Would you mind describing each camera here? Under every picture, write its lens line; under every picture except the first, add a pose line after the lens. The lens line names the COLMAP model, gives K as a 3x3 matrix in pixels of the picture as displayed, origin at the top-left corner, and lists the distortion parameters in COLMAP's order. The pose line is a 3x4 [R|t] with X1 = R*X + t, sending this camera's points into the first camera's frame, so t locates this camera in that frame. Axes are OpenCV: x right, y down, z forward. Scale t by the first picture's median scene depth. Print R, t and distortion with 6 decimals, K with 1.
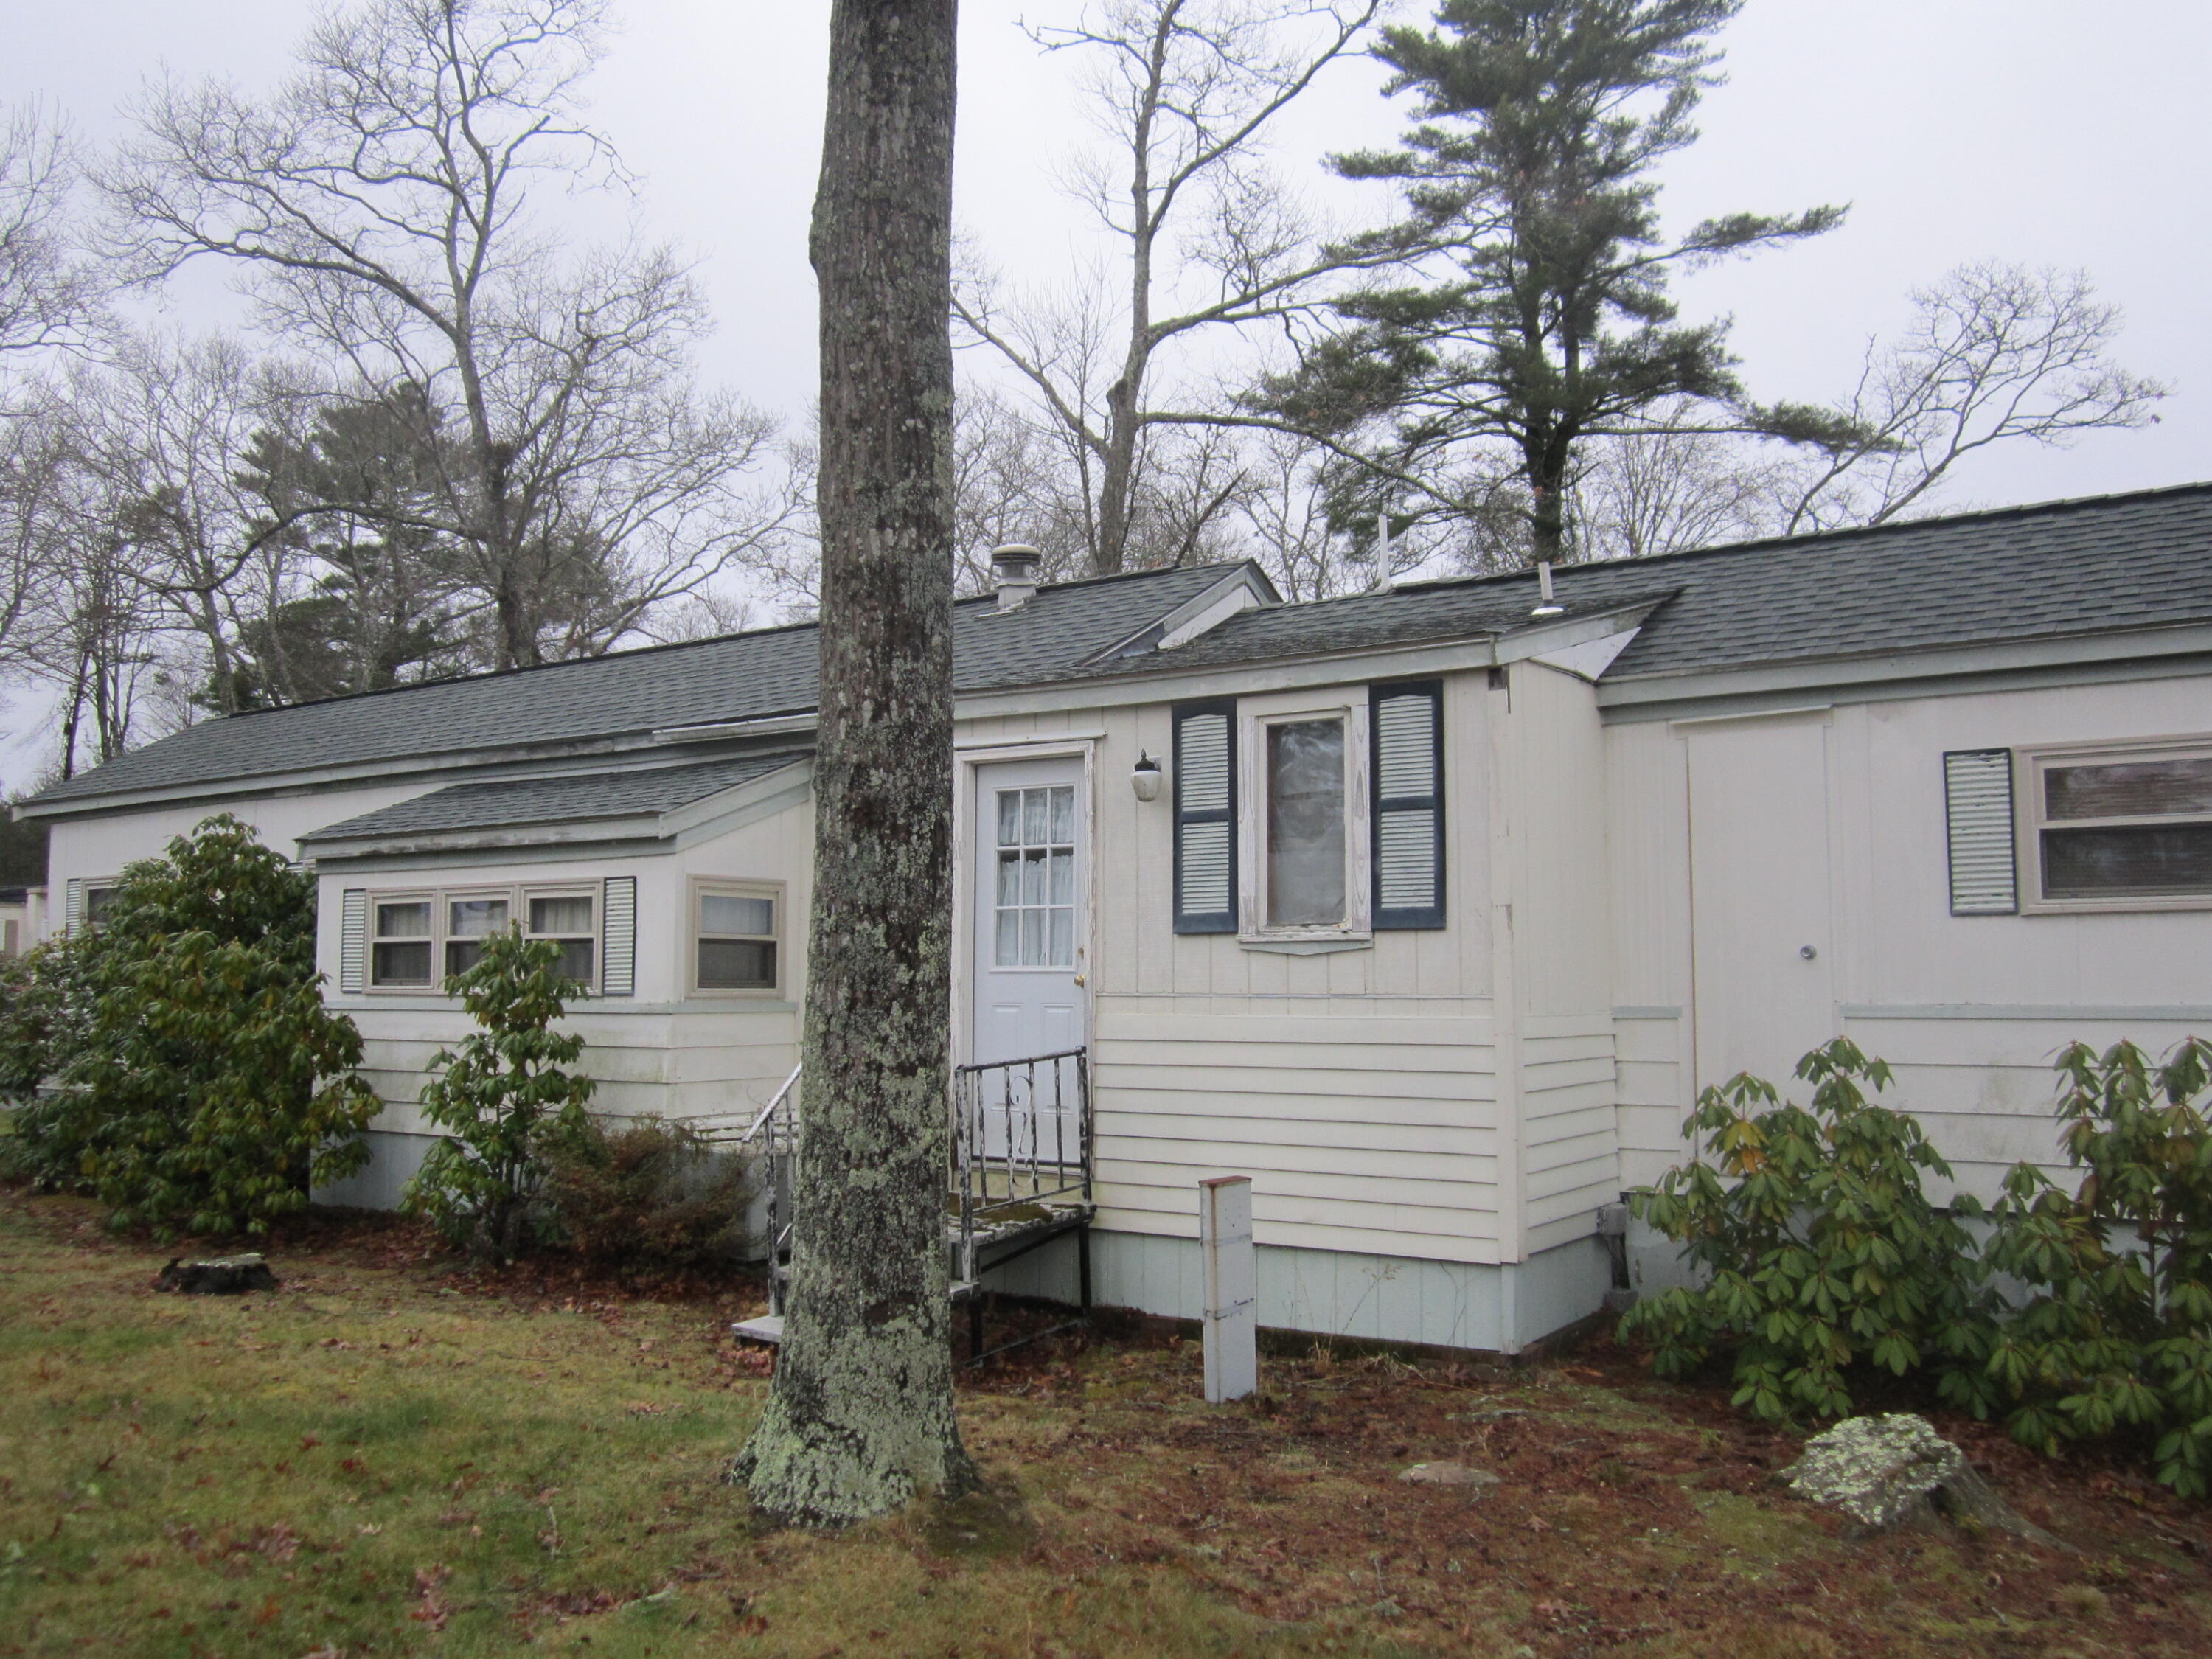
lens RADIAL K [[1842.0, 0, 1105.9], [0, 1842.0, 822.7], [0, 0, 1]] dist [-0.020307, -0.118658]
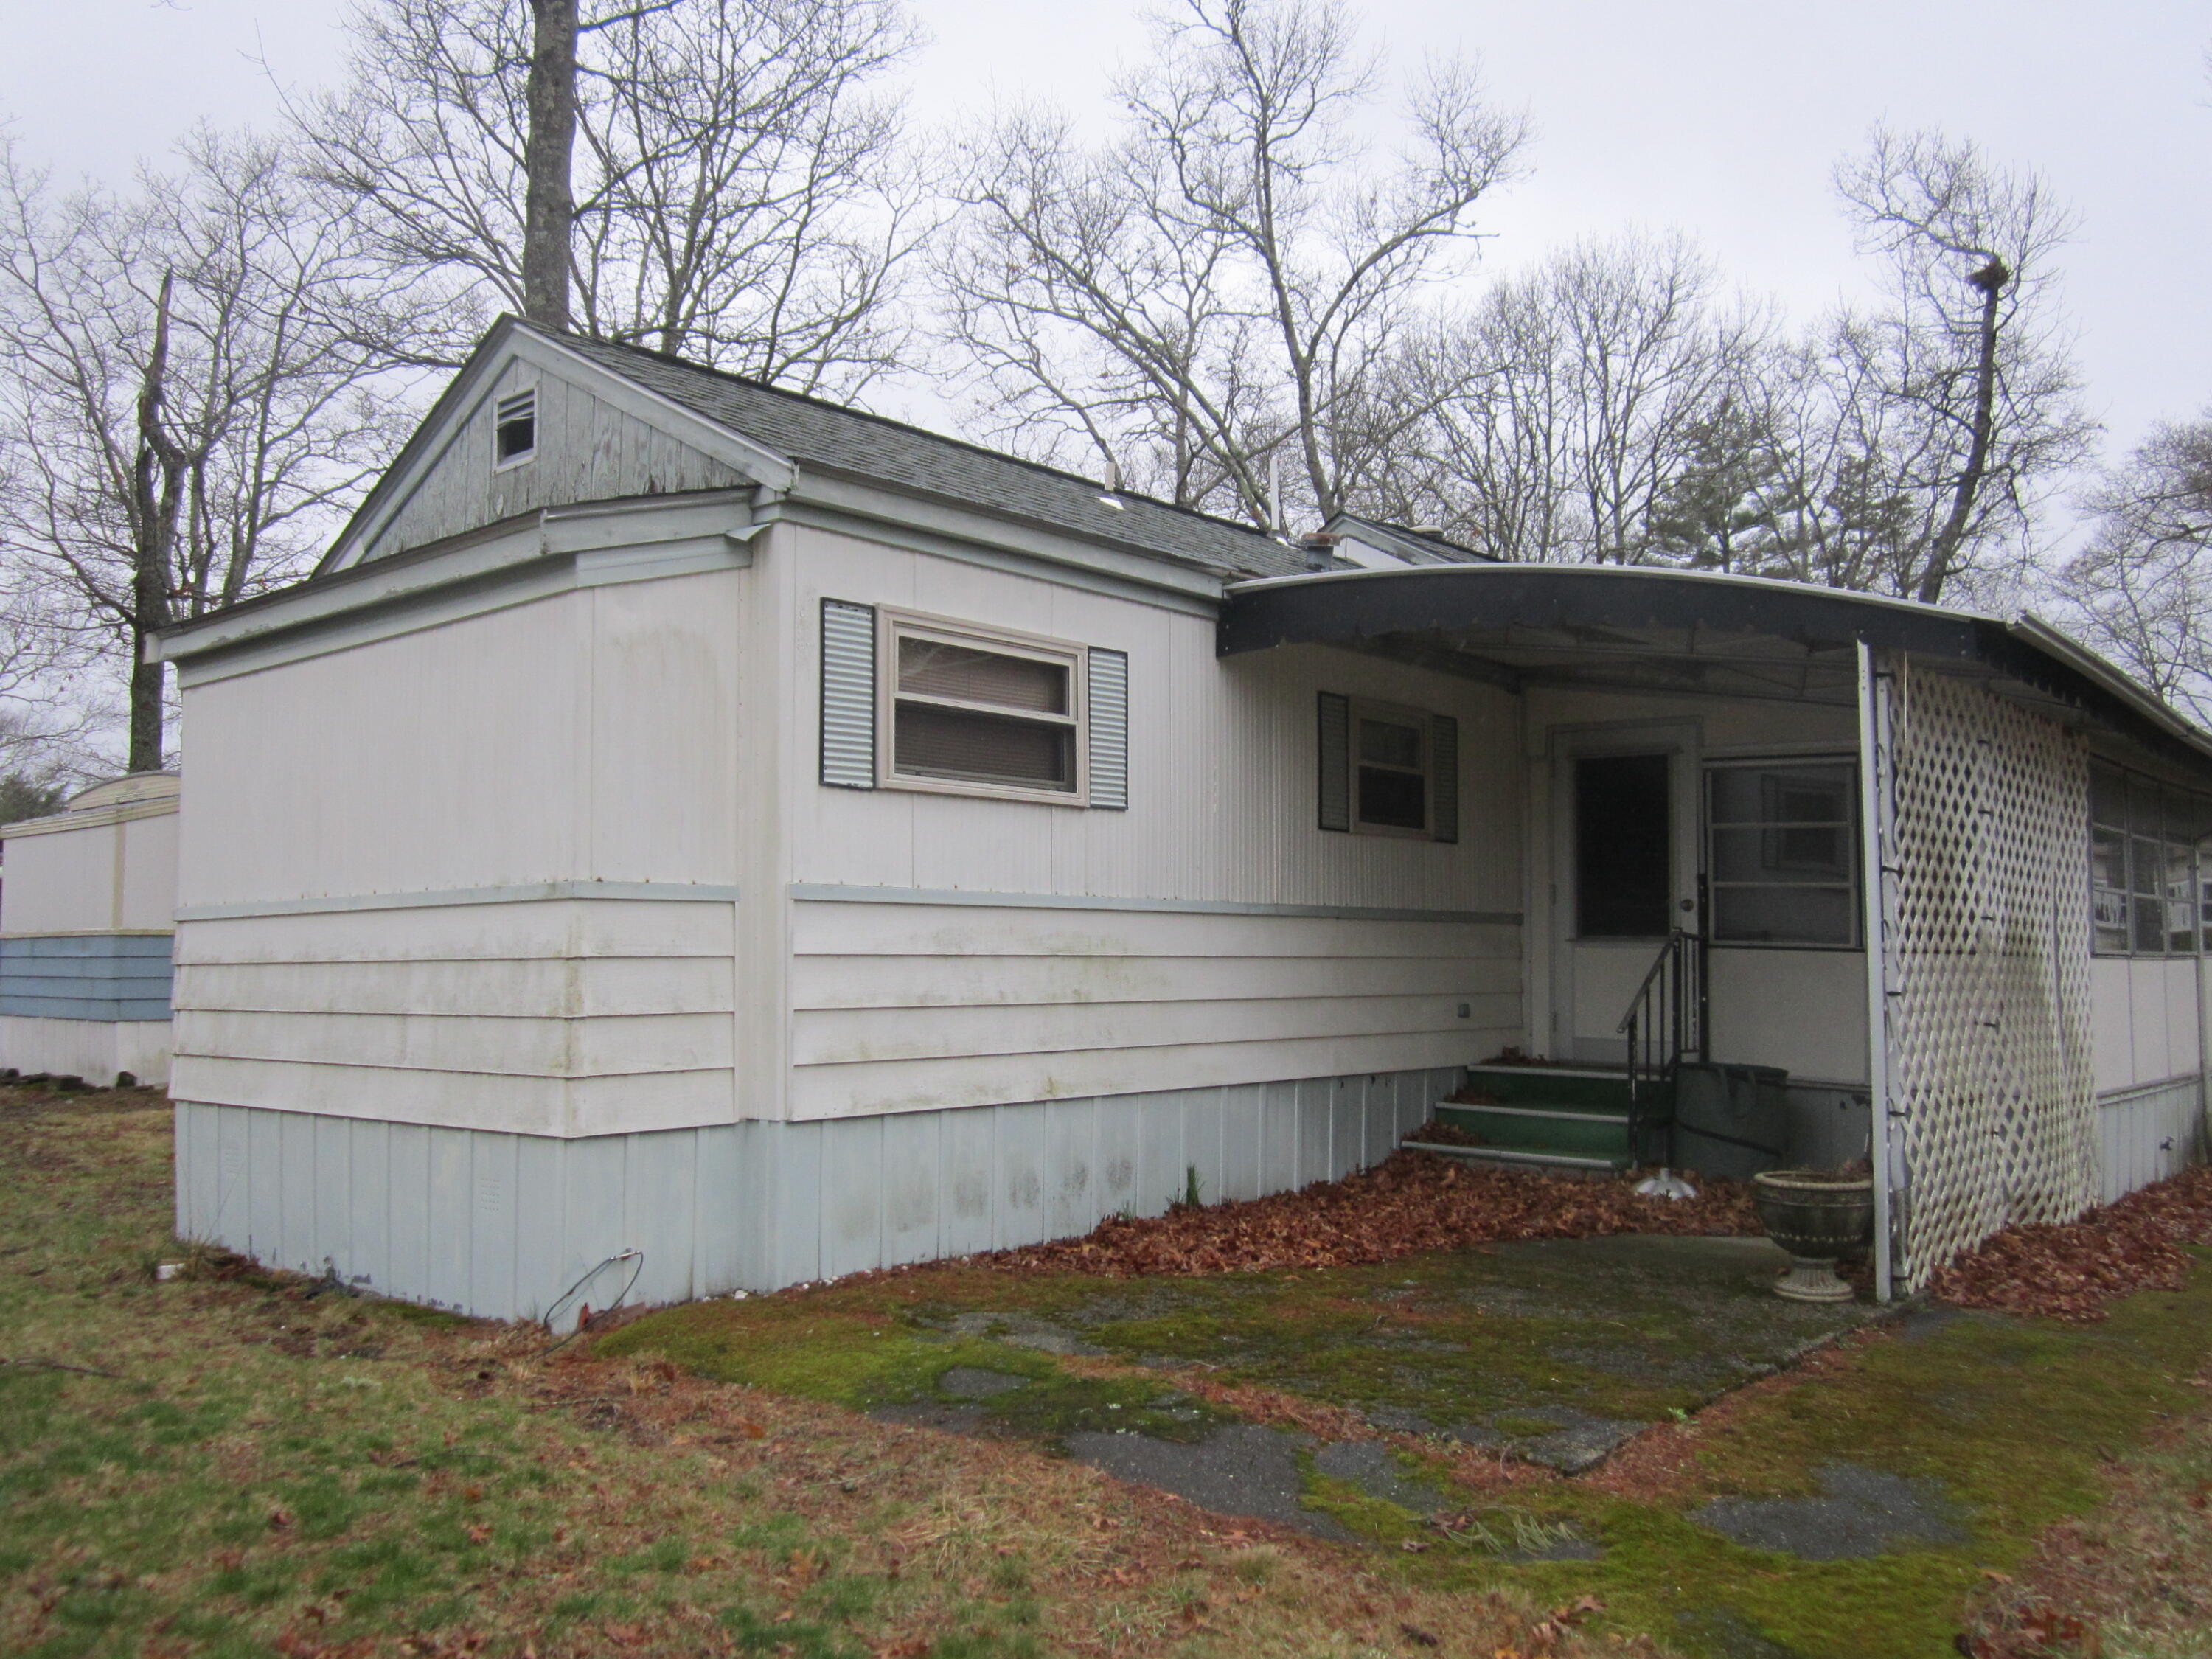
lens RADIAL K [[1842.5, 0, 1106.0], [0, 1842.5, 829.5], [0, 0, 1]] dist [-0.052100, 0.024962]
pose [[0.106326, 0.041977, 0.993445, -0.388016], [-0.114082, 0.993026, -0.029750, 0.079685], [-0.987765, -0.110171, 0.110373, 0.732577]]
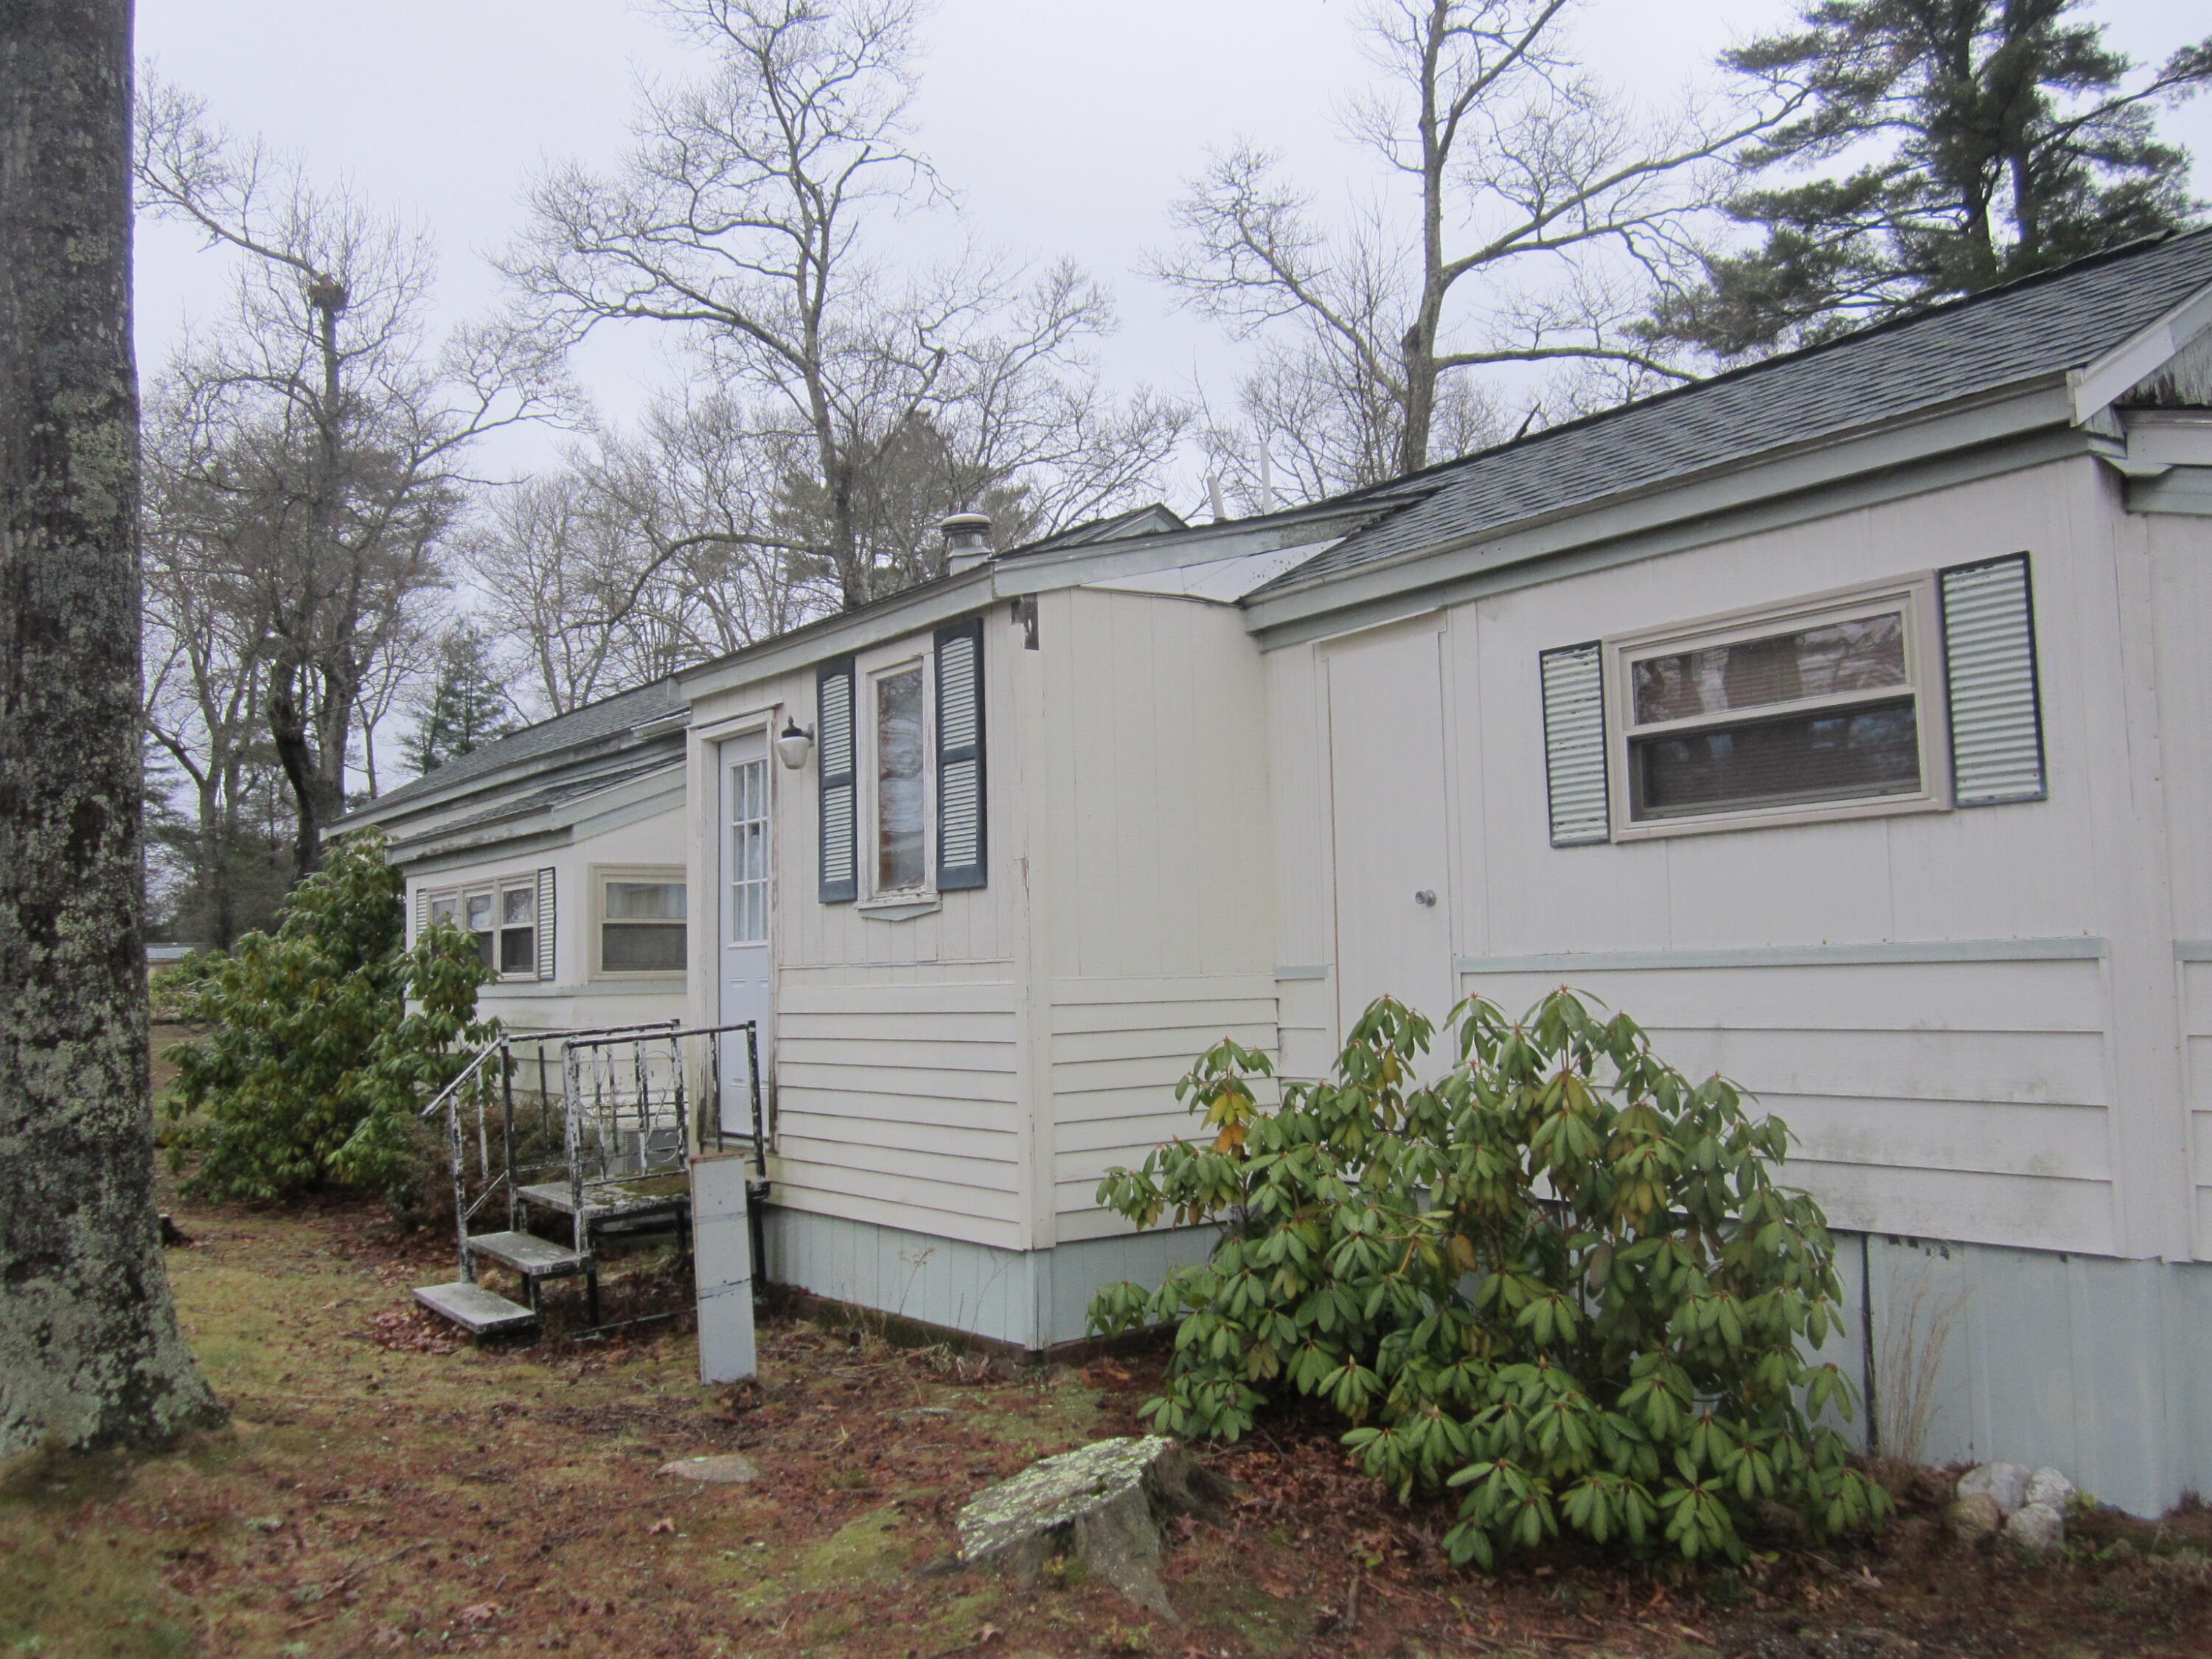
lens RADIAL K [[1842.5, 0, 1106.0], [0, 1842.5, 829.5], [0, 0, 1]] dist [-0.052100, 0.024962]
pose [[0.945918, -0.050643, -0.320429, 0.518793], [0.055134, 0.998467, 0.004954, 0.026352], [0.319687, -0.022352, 0.947260, 0.138133]]
